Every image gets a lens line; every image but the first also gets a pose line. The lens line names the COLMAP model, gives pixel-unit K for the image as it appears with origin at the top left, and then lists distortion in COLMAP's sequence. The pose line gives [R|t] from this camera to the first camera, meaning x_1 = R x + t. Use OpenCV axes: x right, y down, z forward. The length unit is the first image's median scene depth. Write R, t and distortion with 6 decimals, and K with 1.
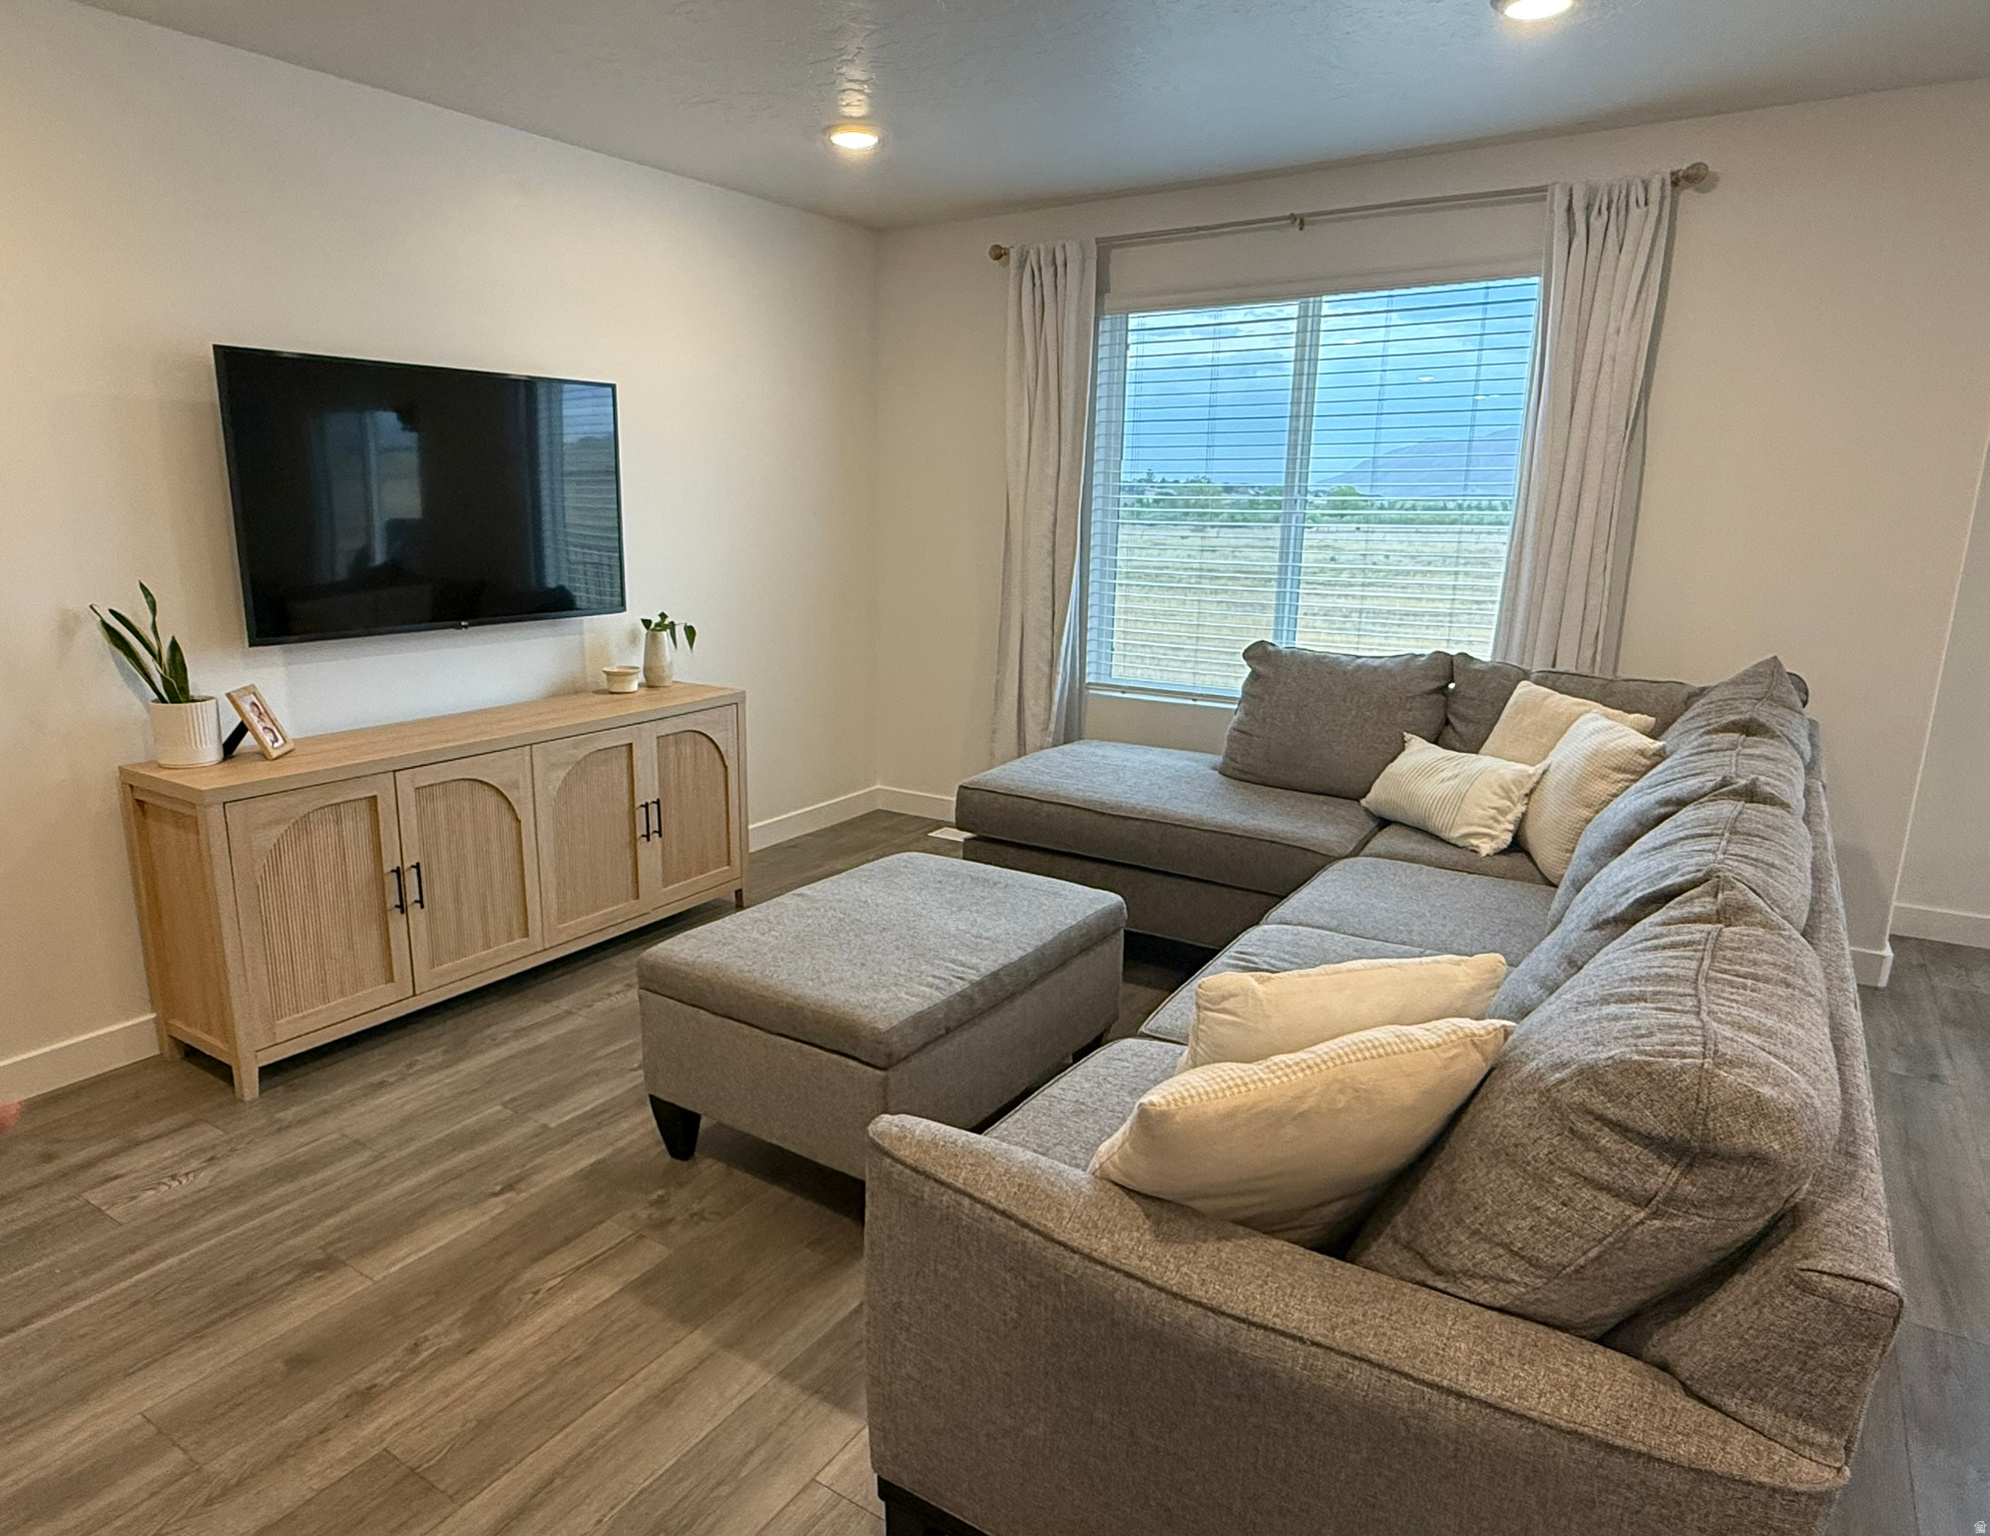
lens RADIAL K [[1309.3, 0, 992.6], [0, 1309.3, 782.3], [0, 0, 1]] dist [0.044313, 0.000074]
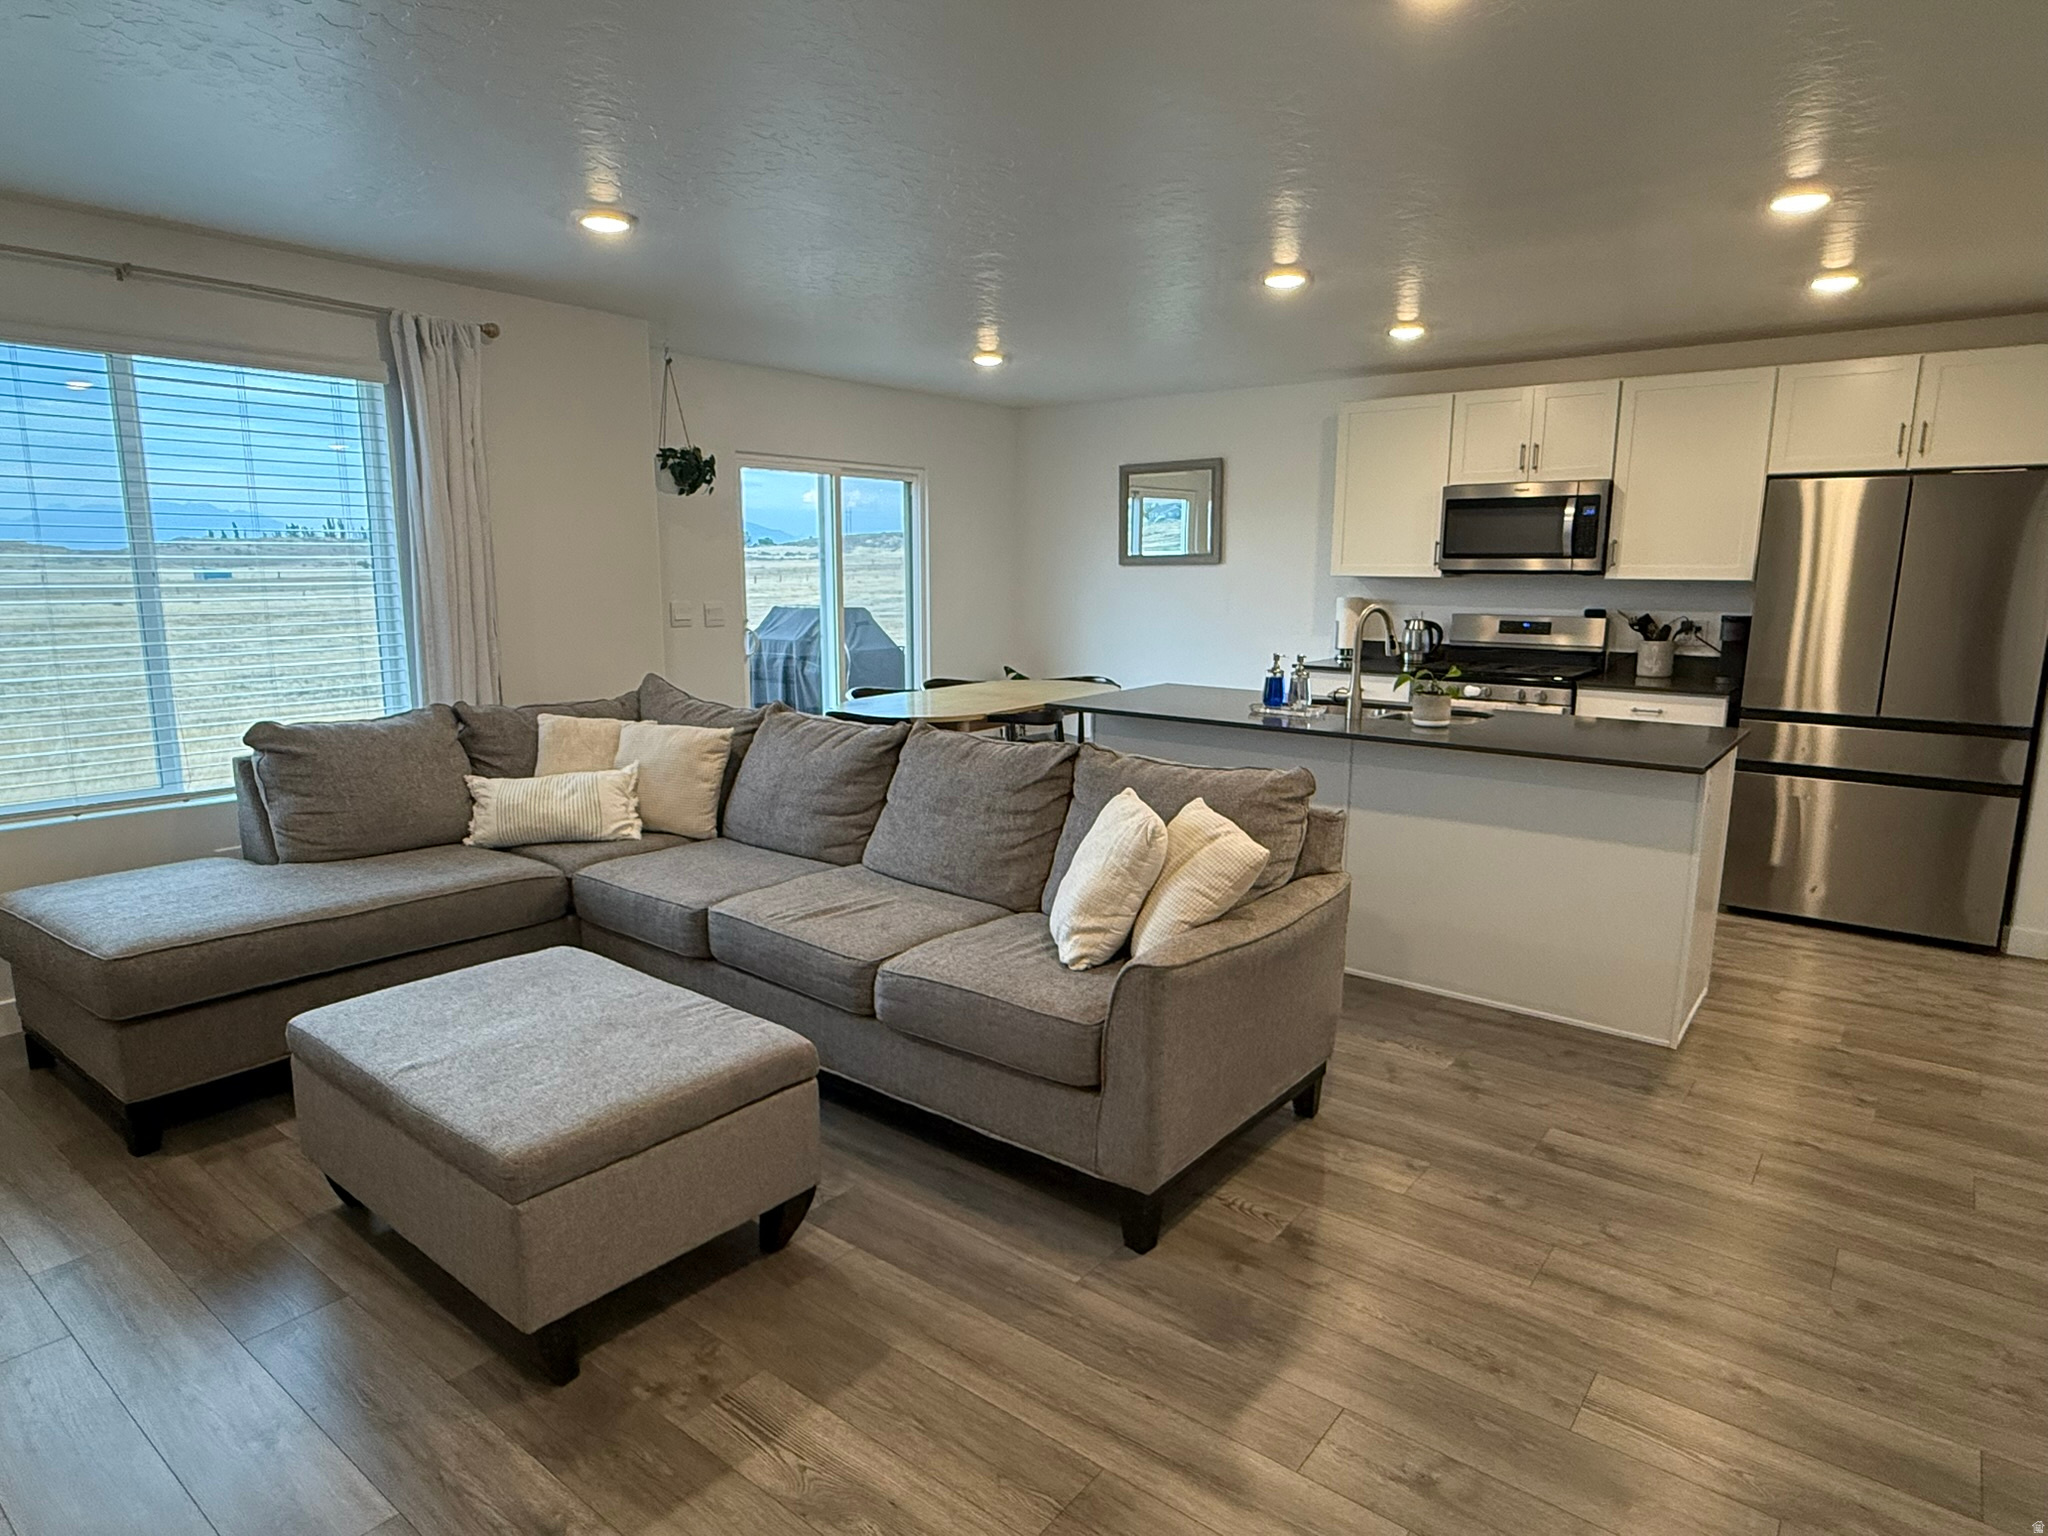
lens RADIAL K [[1152.2, 0, 1024.0], [0, 1152.2, 768.0], [0, 0, 1]] dist [0.000129, 0.000521]
pose [[0.045252, -0.169721, 0.984453, -0.794230], [0.209704, 0.965119, 0.156748, -0.122082], [-0.976717, 0.199350, 0.079265, 0.550127]]
